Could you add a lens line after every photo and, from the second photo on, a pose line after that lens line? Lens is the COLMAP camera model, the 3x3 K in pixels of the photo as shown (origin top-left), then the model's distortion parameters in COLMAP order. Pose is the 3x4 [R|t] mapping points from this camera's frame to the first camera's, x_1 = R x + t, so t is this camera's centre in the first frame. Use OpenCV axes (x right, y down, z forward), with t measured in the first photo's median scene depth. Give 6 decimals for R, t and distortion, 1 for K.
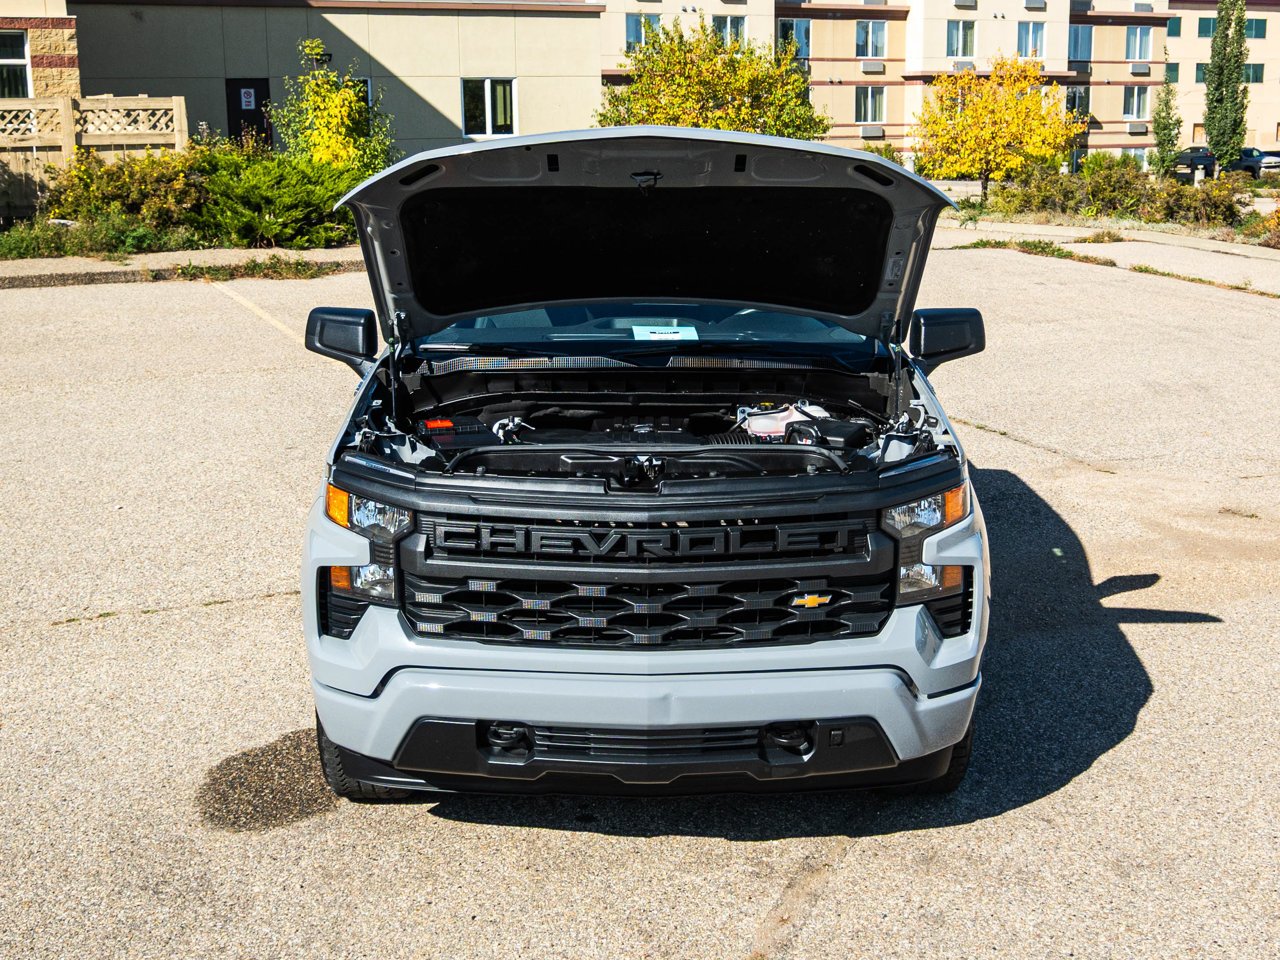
lens RADIAL K [[1683.9, 0, 632.6], [0, 1683.9, 447.2], [0, 0, 1]] dist [-0.017847, -0.018159]
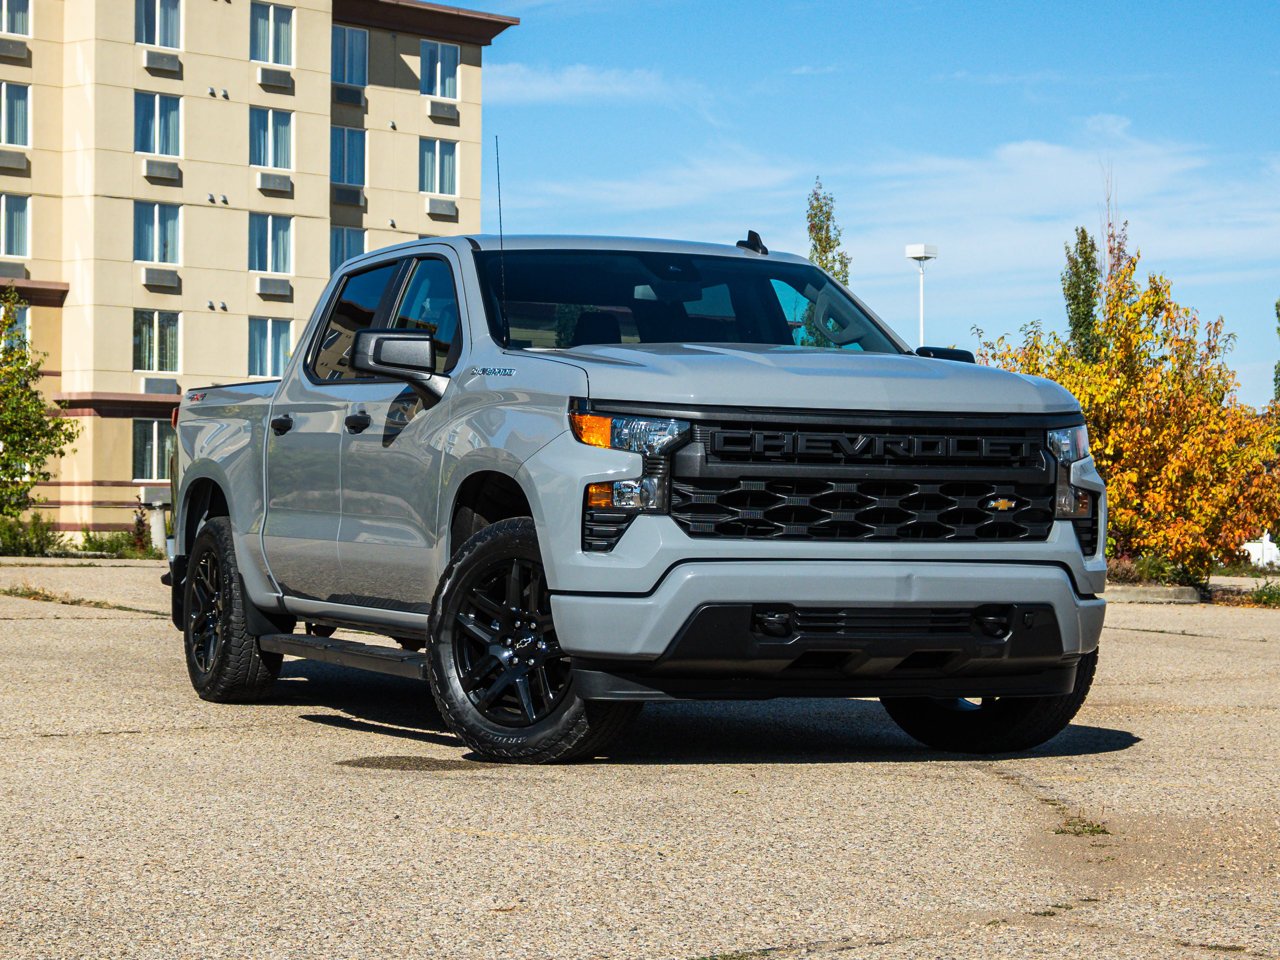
lens RADIAL K [[3236.4, 0, 640.0], [0, 3236.4, 480.0], [0, 0, 1]] dist [0.014078, -0.868437]
pose [[0.925267, 0.018244, 0.378879, -0.969587], [0.061845, 0.978221, -0.198138, 0.496695], [-0.374242, 0.206762, 0.903987, -0.950459]]
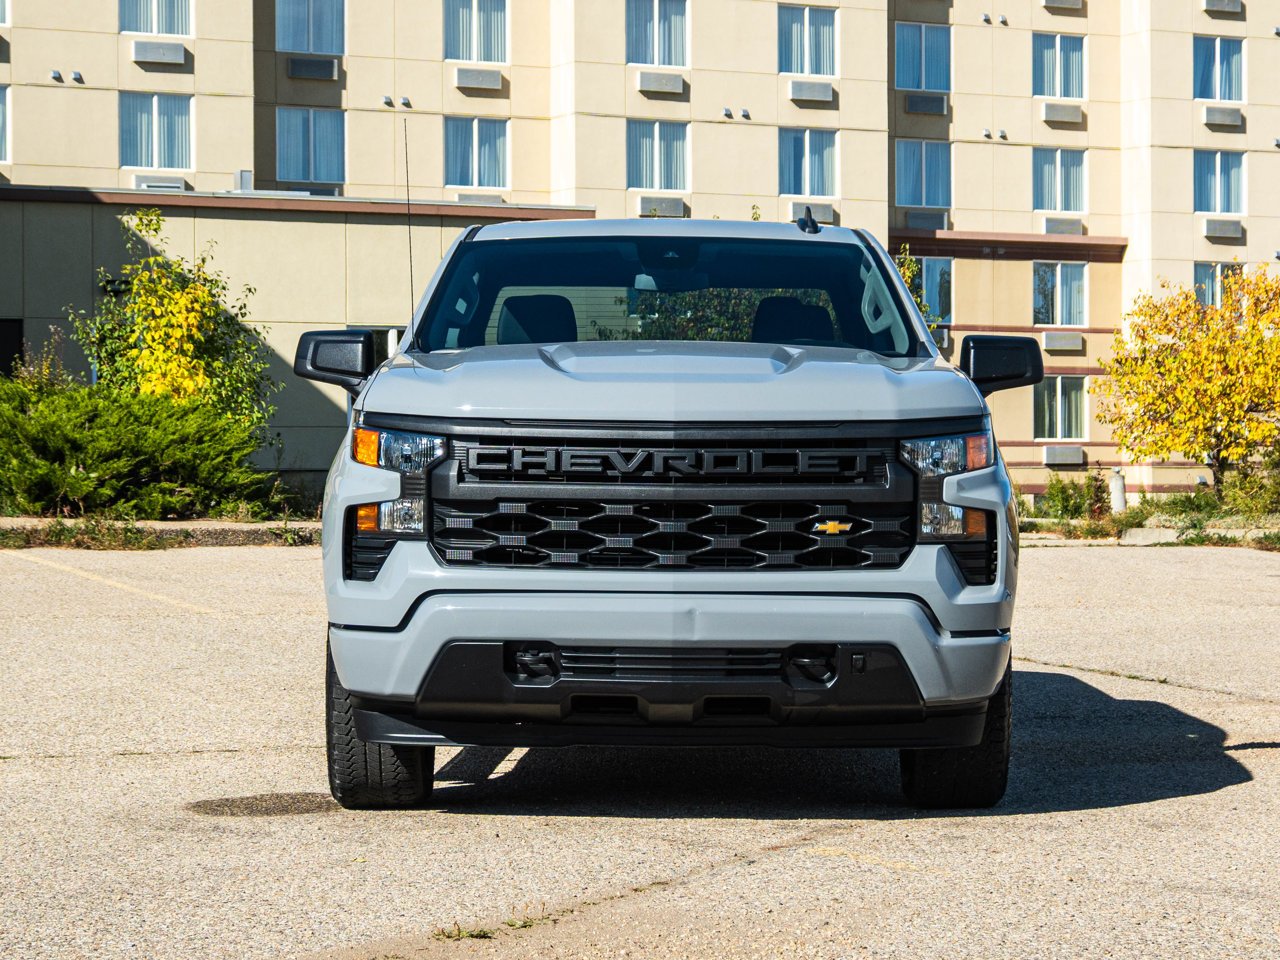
lens RADIAL K [[3293.6, 0, 640.0], [0, 3293.6, 480.0], [0, 0, 1]] dist [0.007619, 0.435656]
pose [[0.999956, 0.009015, 0.002458, -0.015874], [-0.008368, 0.981031, -0.193668, 0.438855], [-0.004157, 0.193639, 0.981064, -0.946138]]
